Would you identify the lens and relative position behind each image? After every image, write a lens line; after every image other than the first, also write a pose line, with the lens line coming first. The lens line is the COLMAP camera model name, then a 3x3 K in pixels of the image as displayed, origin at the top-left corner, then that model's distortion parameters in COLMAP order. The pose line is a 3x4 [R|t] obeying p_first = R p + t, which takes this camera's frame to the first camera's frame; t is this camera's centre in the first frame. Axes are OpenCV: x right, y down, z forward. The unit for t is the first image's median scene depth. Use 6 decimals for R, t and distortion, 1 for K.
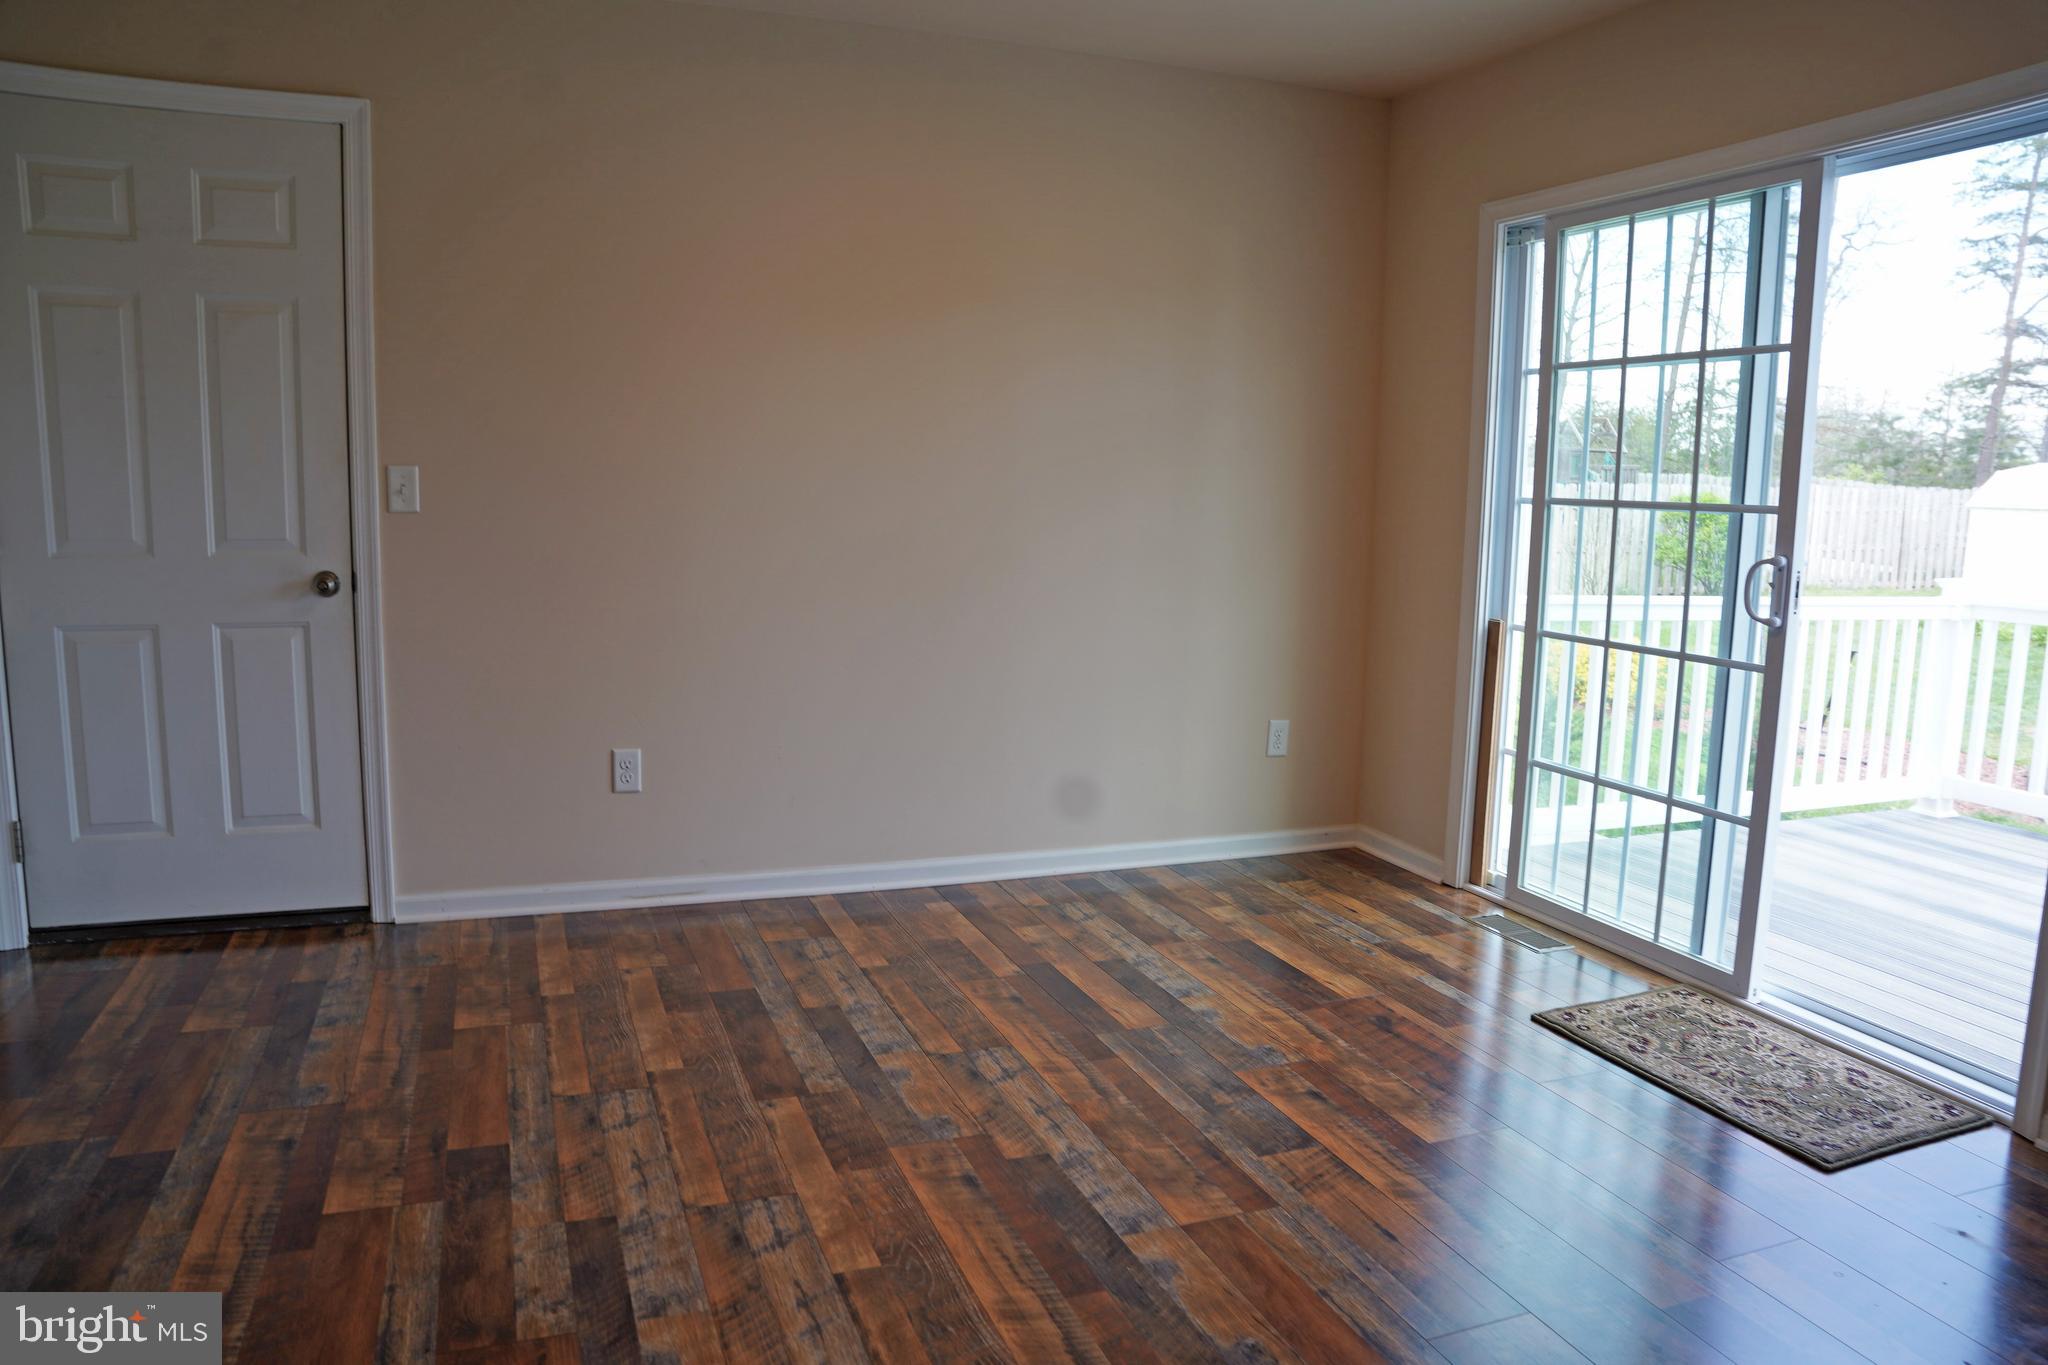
lens RADIAL K [[1405.0, 0, 1024.0], [0, 1405.0, 682.5], [0, 0, 1]] dist [-0.180534, 0.130671]
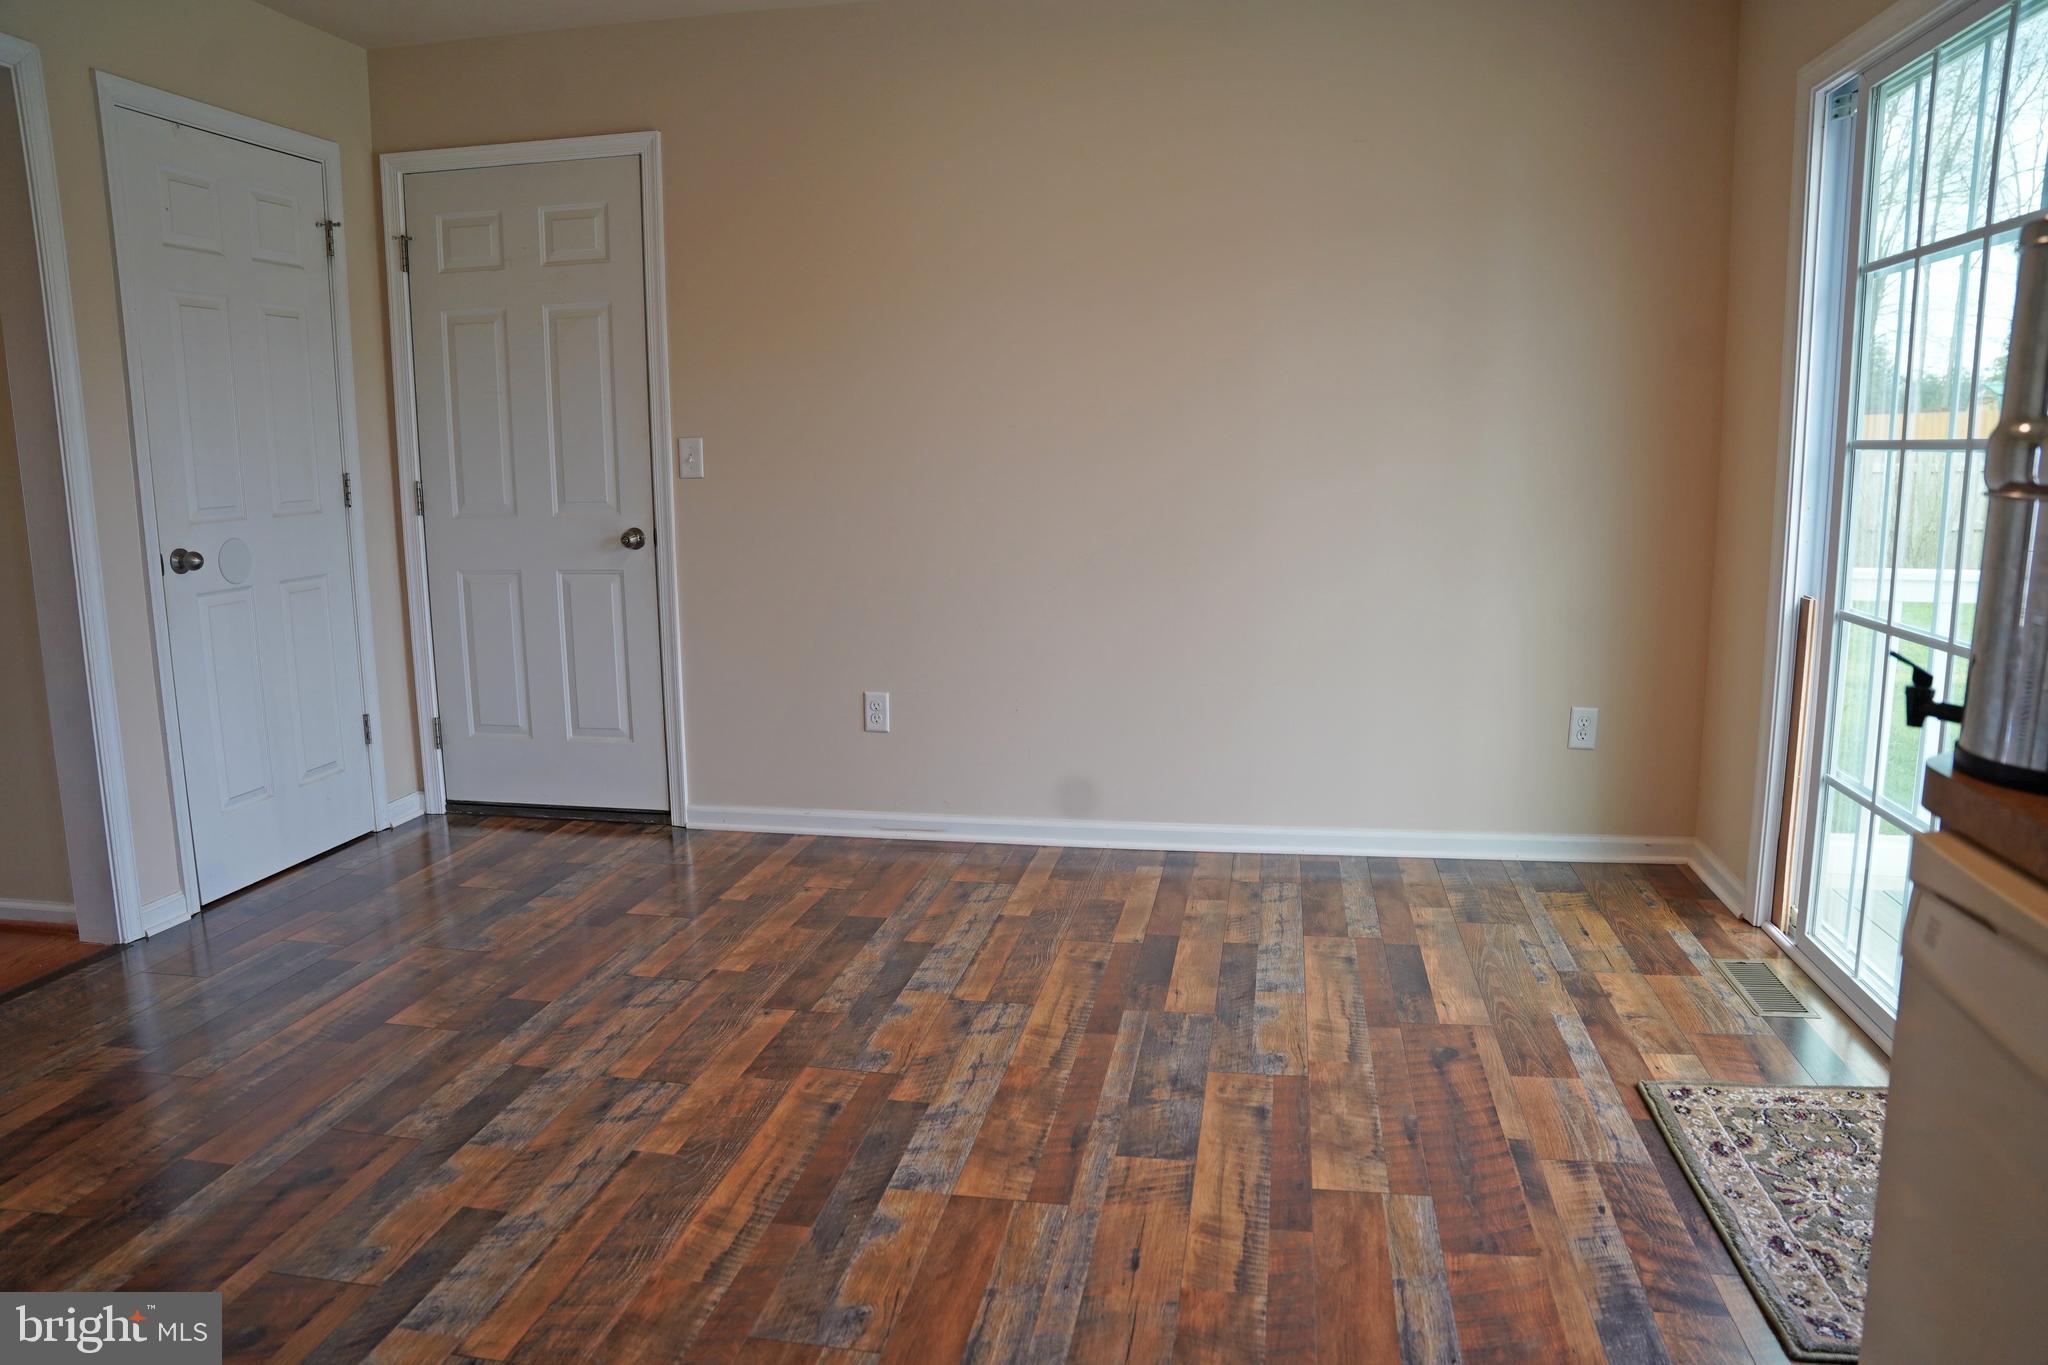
lens RADIAL K [[1405.0, 0, 1024.0], [0, 1405.0, 682.5], [0, 0, 1]] dist [-0.180534, 0.130671]
pose [[0.857871, 0.055768, -0.510829, 0.417831], [-0.044392, 0.998420, 0.034449, -0.003133], [0.511944, -0.006876, 0.858992, 0.120841]]
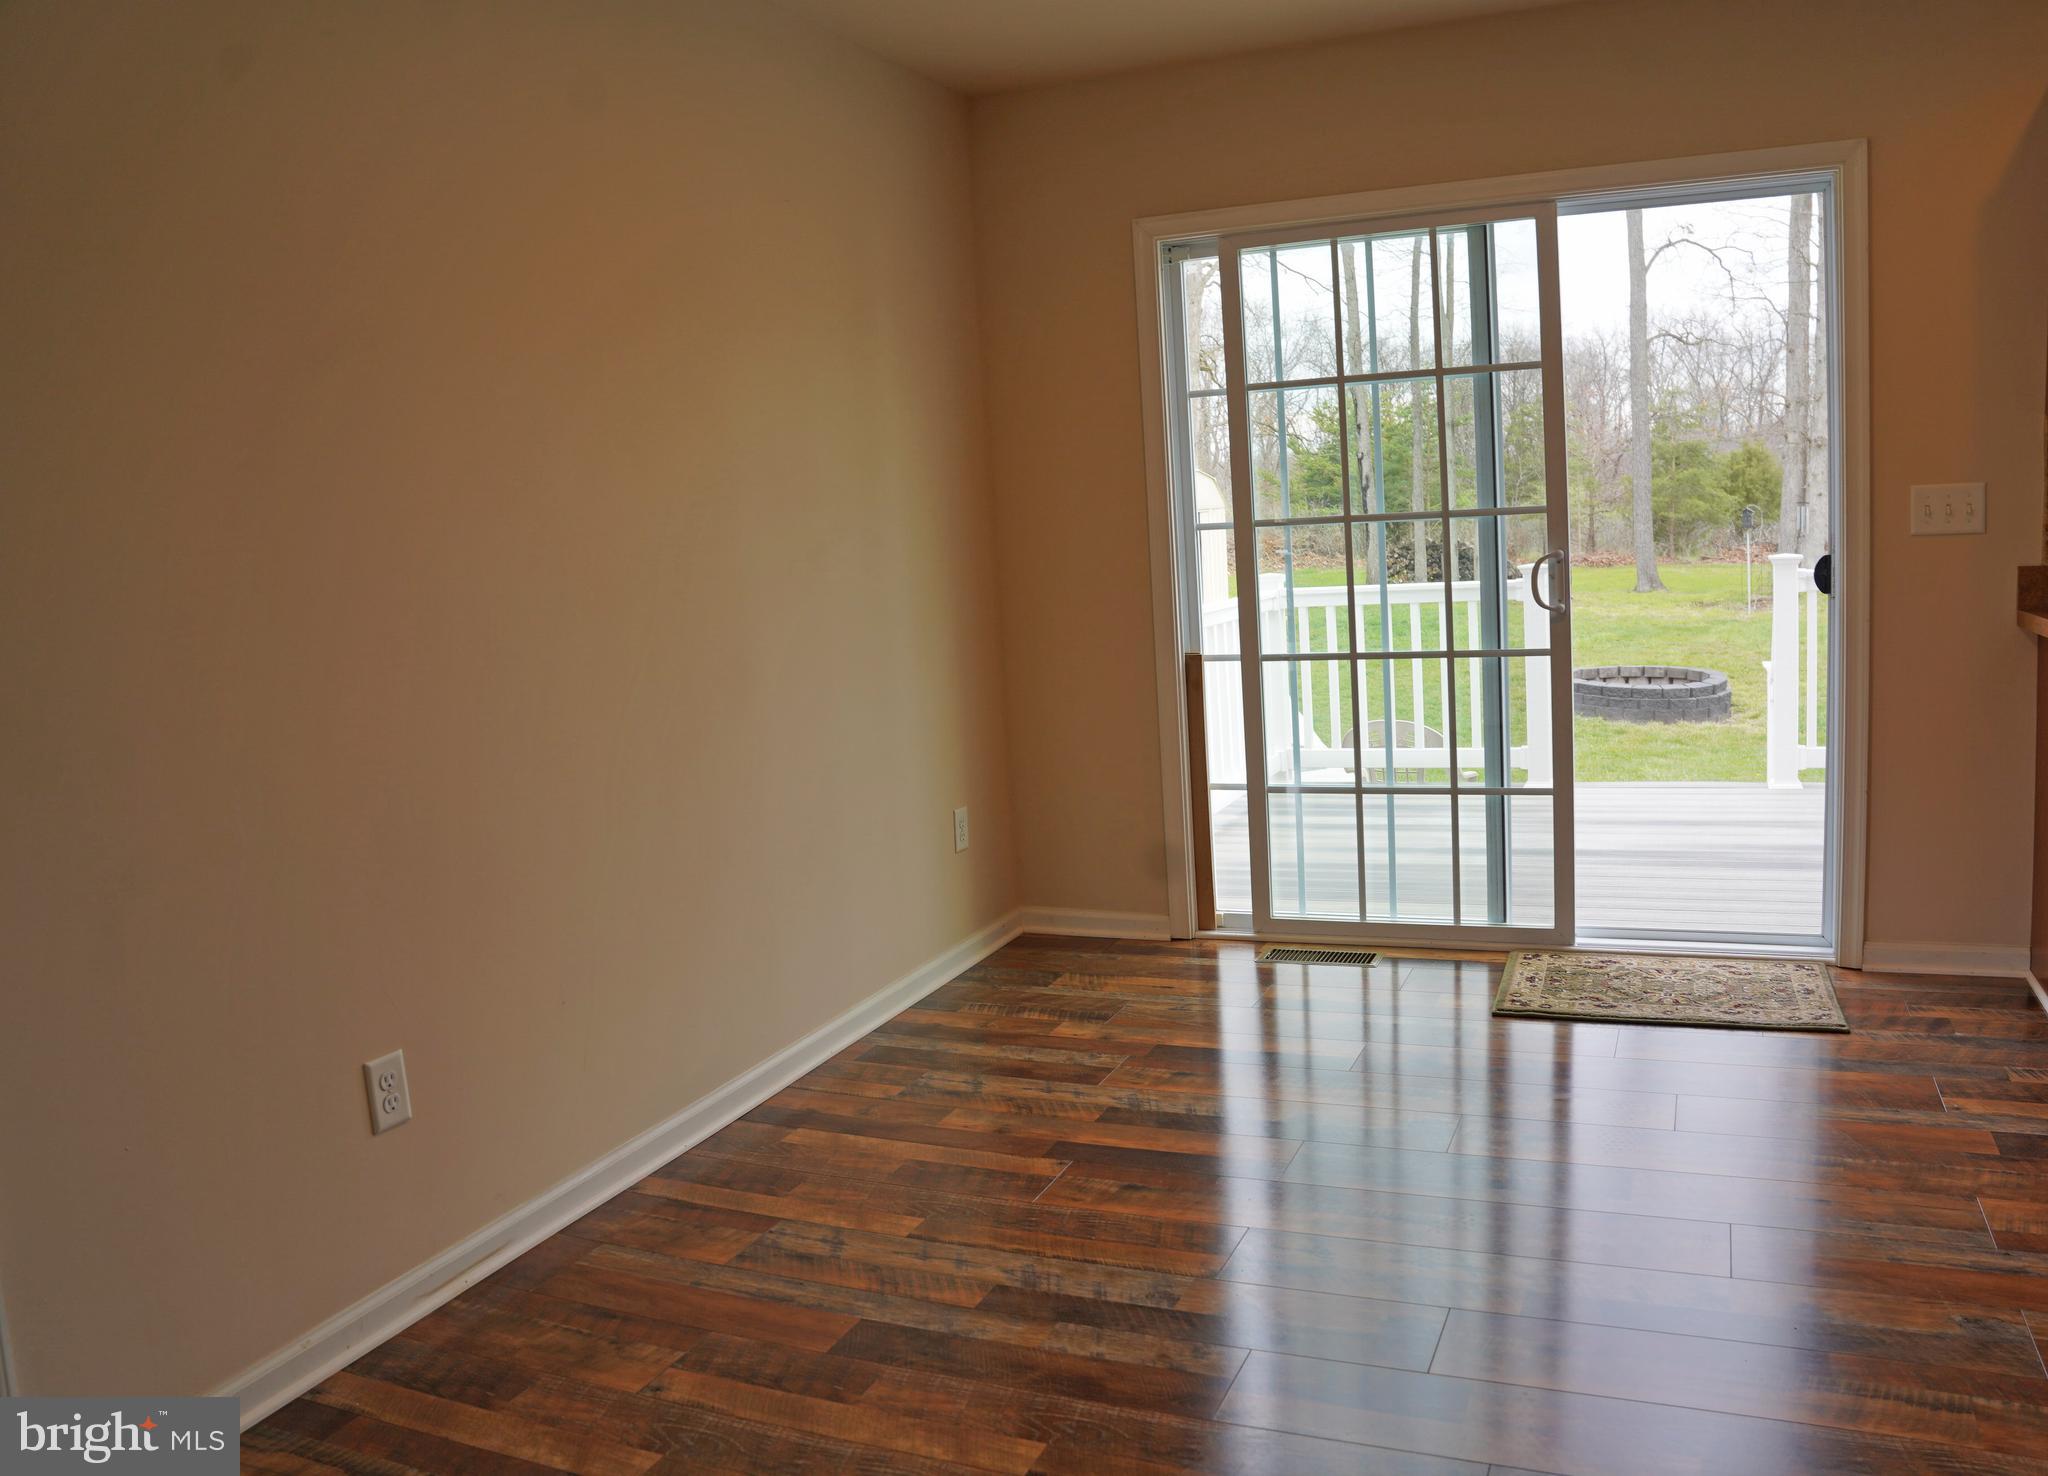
lens RADIAL K [[1518.4, 0, 1099.8], [0, 1518.4, 739.5], [0, 0, 1]] dist [-0.127598, 0.004359]
pose [[0.673767, -0.166687, 0.719898, -0.559944], [0.179188, 0.982004, 0.059670, -0.072971], [-0.716889, 0.088794, 0.691510, 0.378017]]
